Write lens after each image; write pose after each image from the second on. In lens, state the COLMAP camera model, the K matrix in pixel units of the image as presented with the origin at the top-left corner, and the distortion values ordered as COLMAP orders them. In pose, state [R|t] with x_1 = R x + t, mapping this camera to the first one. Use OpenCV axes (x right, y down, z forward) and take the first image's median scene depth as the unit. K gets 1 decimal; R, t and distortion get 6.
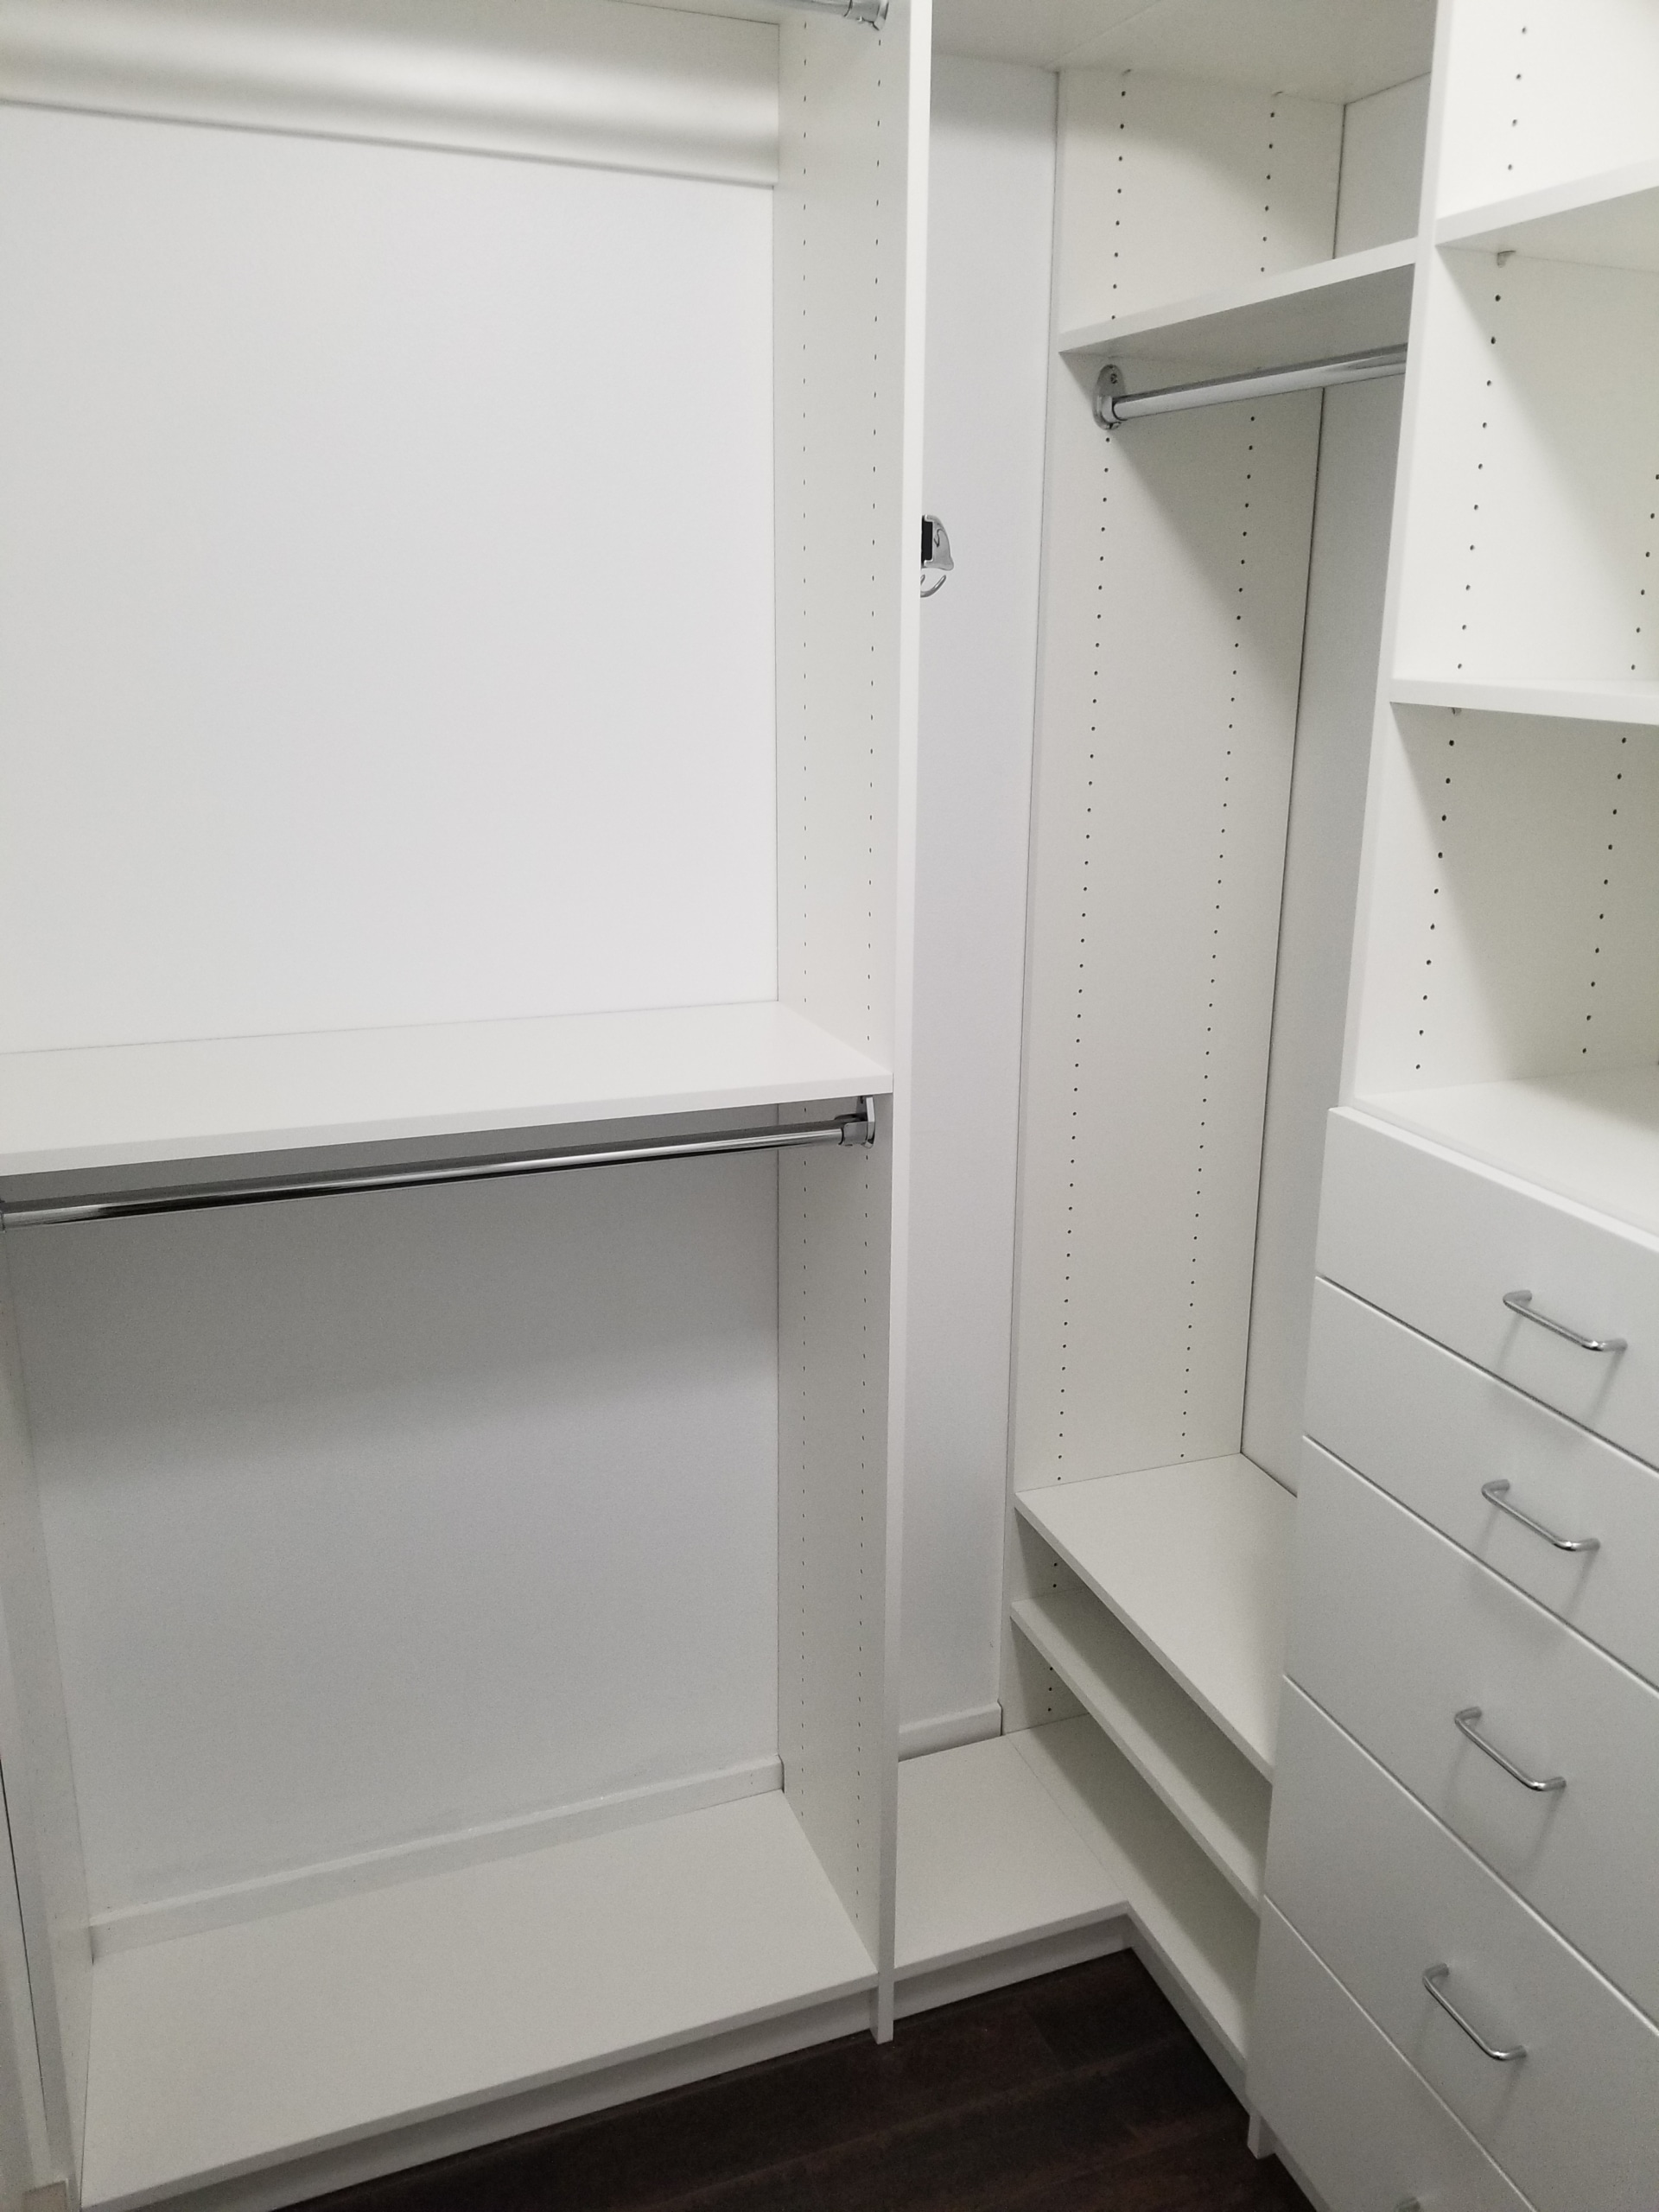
lens RADIAL K [[1719.6, 0, 840.7], [0, 1719.6, 1070.3], [0, 0, 1]] dist [0.058779, -0.095921]
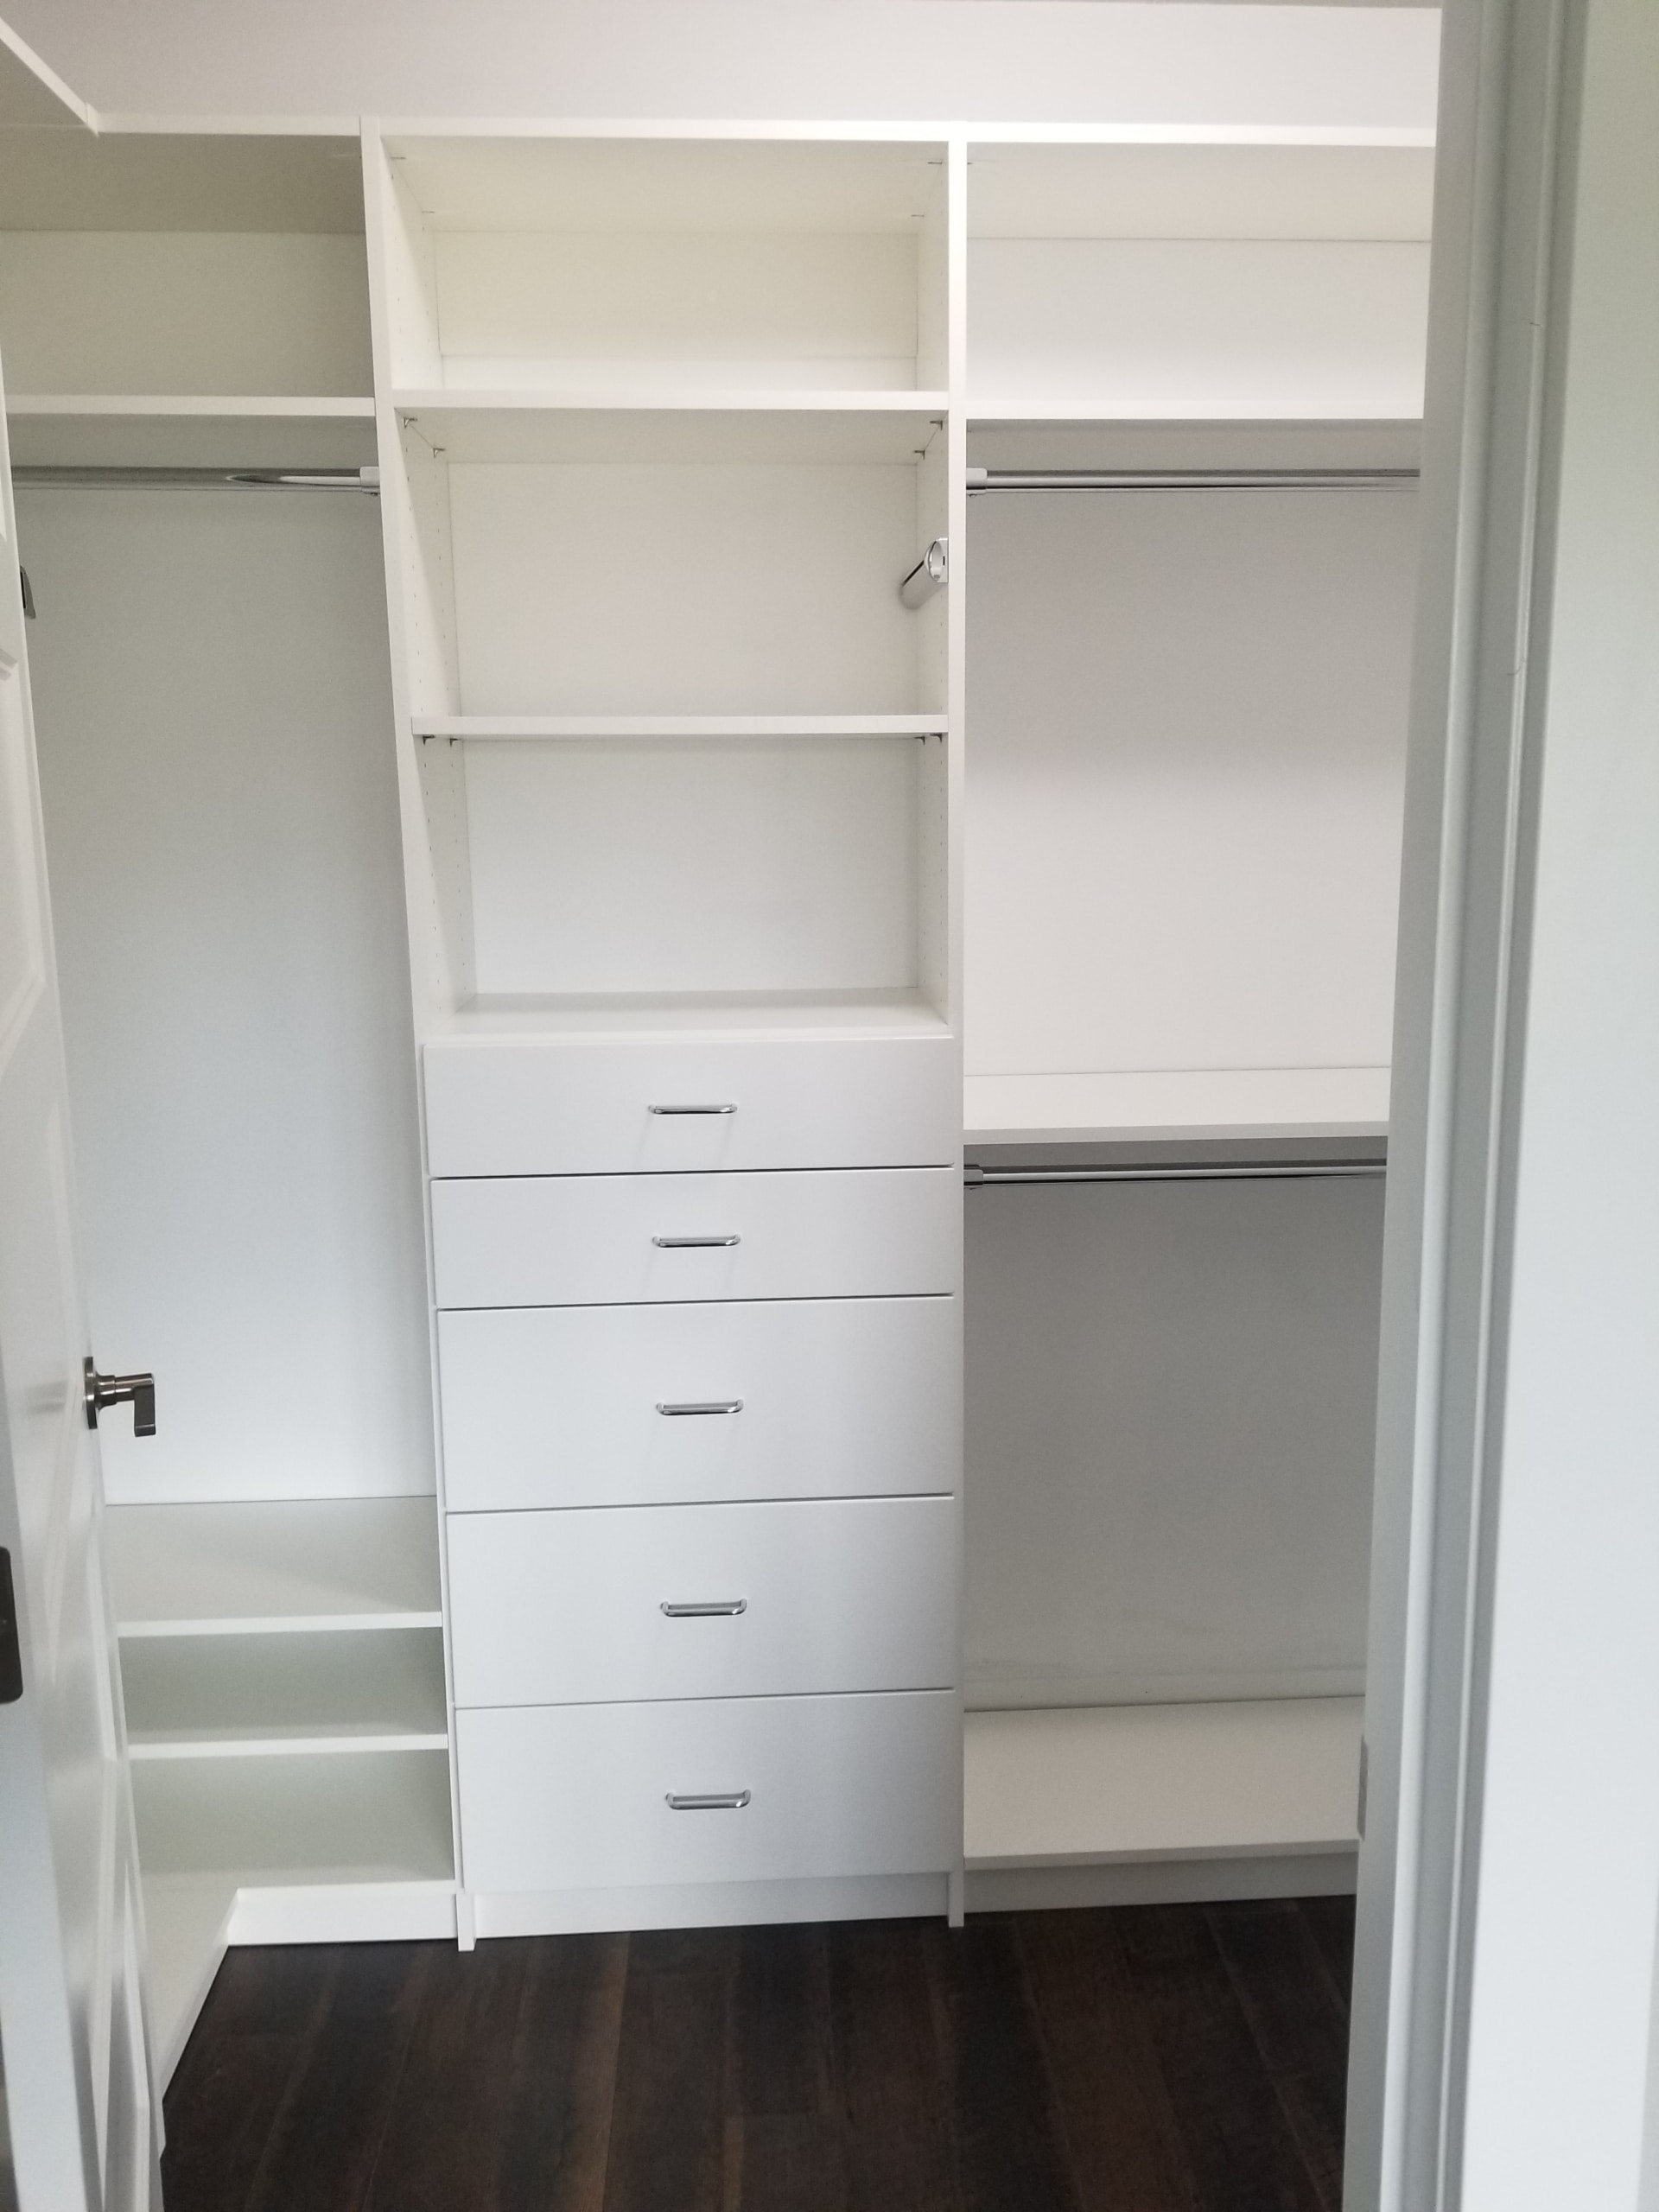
lens RADIAL K [[1704.5, 0, 830.2], [0, 1704.5, 1041.3], [0, 0, 1]] dist [0.049127, -0.089707]
pose [[0.324094, -0.173021, 0.930068, -0.847144], [0.259024, 0.961793, 0.088663, -0.014302], [-0.909873, 0.212174, 0.356528, 0.274328]]
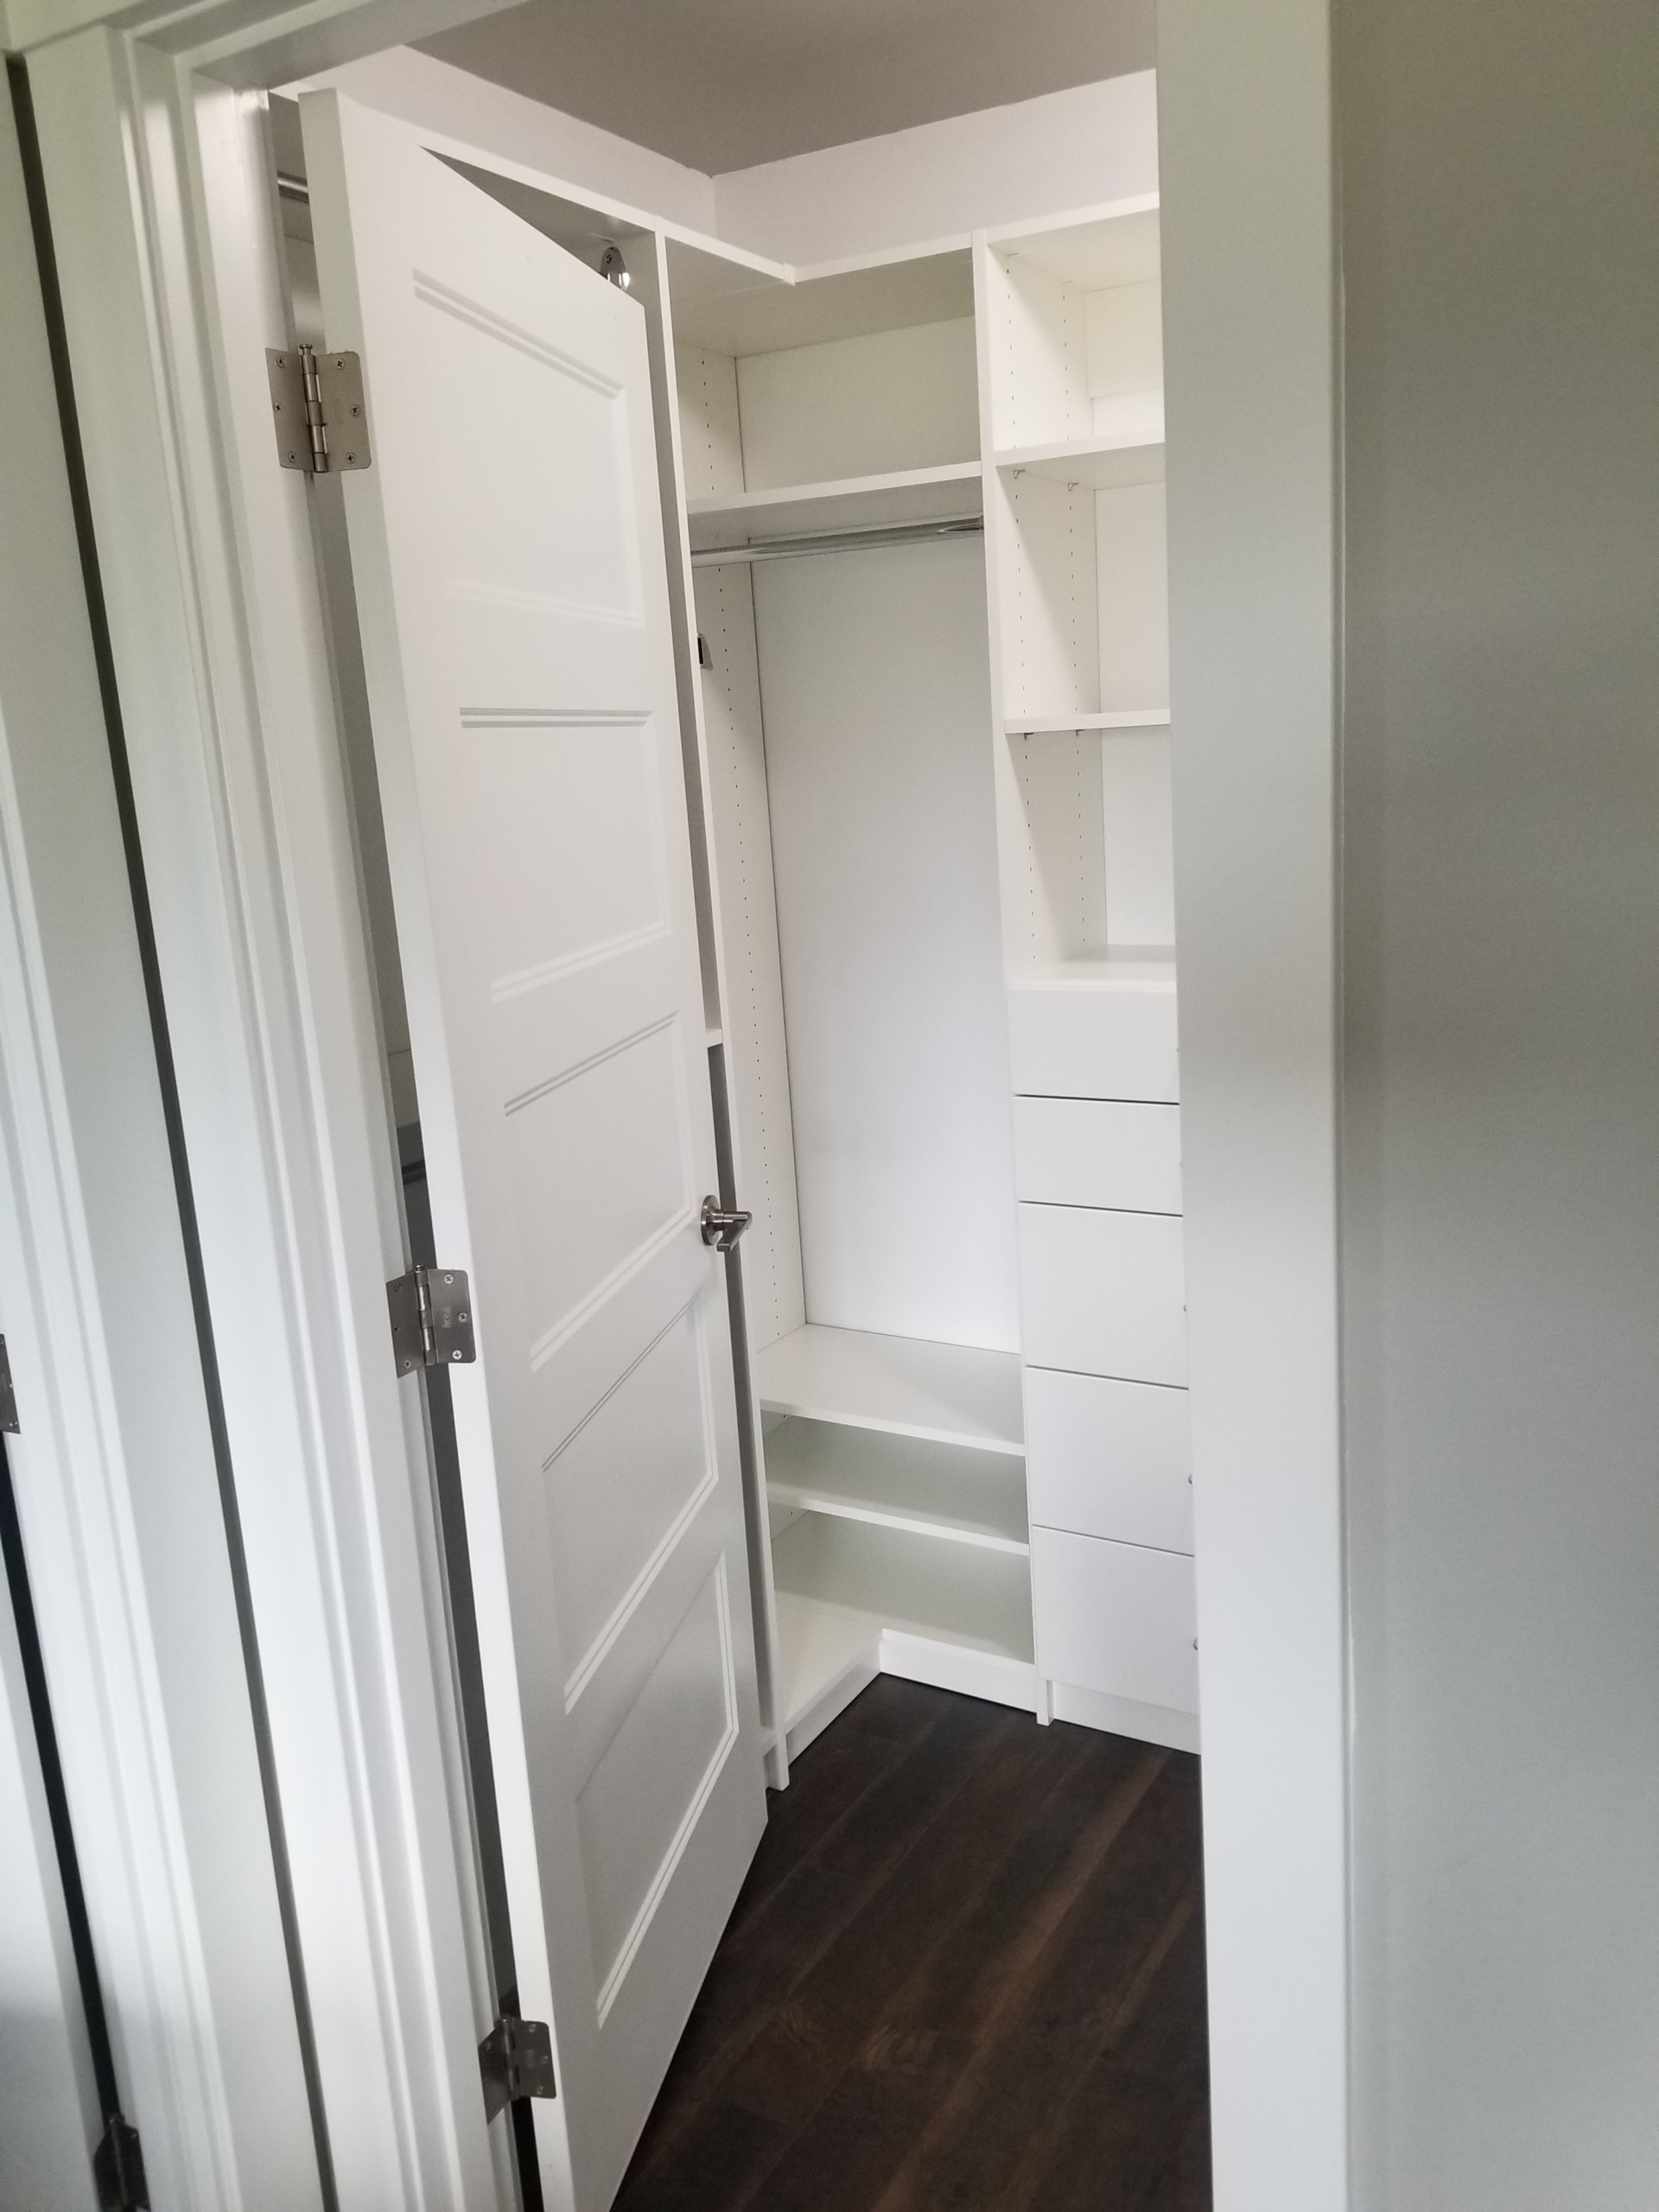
lens RADIAL K [[1719.6, 0, 840.7], [0, 1719.6, 1070.3], [0, 0, 1]] dist [0.058779, -0.095921]
pose [[0.788322, -0.183939, 0.587124, -0.826516], [0.230167, 0.973142, -0.004167, 0.072792], [-0.570589, 0.138421, 0.809486, -0.200182]]
